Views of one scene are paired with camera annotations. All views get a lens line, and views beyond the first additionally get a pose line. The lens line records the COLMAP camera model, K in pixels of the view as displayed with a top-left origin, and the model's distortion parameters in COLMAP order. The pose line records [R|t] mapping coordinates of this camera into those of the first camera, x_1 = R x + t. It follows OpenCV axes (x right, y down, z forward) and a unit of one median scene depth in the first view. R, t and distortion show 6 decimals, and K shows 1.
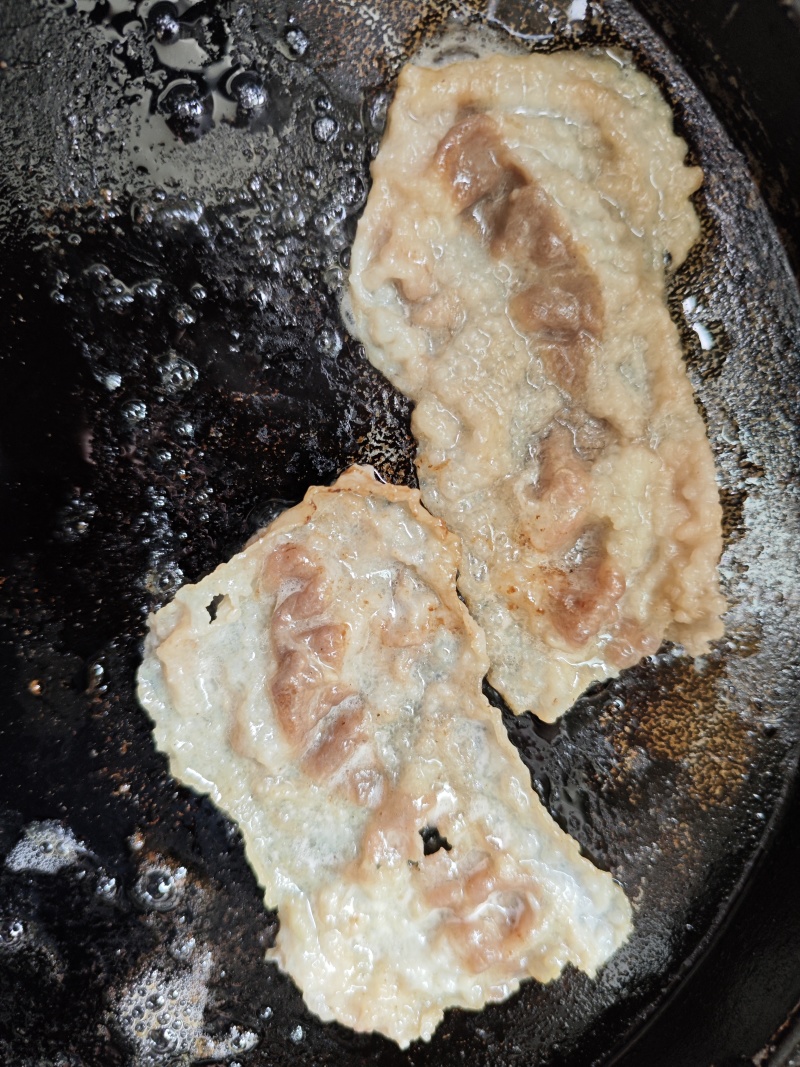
lens RADIAL K [[754.3, 0, 403.3], [0, 754.3, 531.4], [0, 0, 1]] dist [-0.063403, 0.000961]
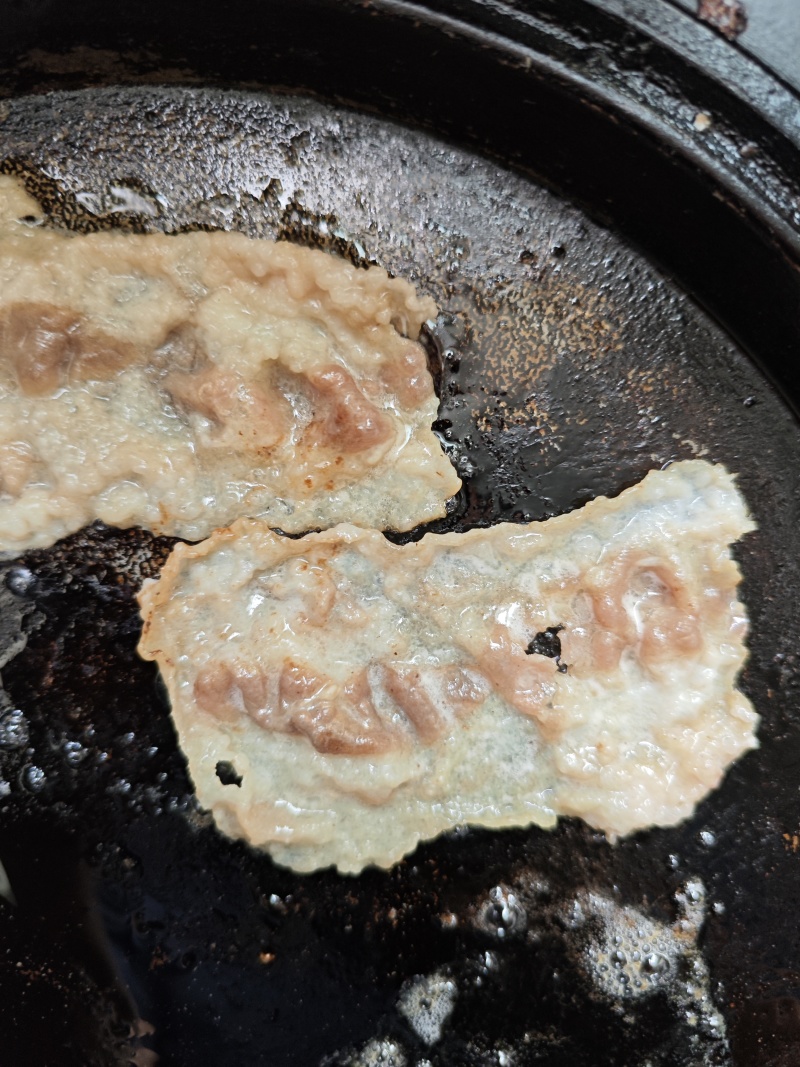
lens RADIAL K [[754.3, 0, 403.3], [0, 754.3, 531.4], [0, 0, 1]] dist [-0.063403, 0.000961]
pose [[0.312407, -0.944259, -0.103810, 0.216303], [0.946724, 0.318478, -0.047801, 0.250103], [0.078198, -0.083346, 0.993448, 0.063076]]
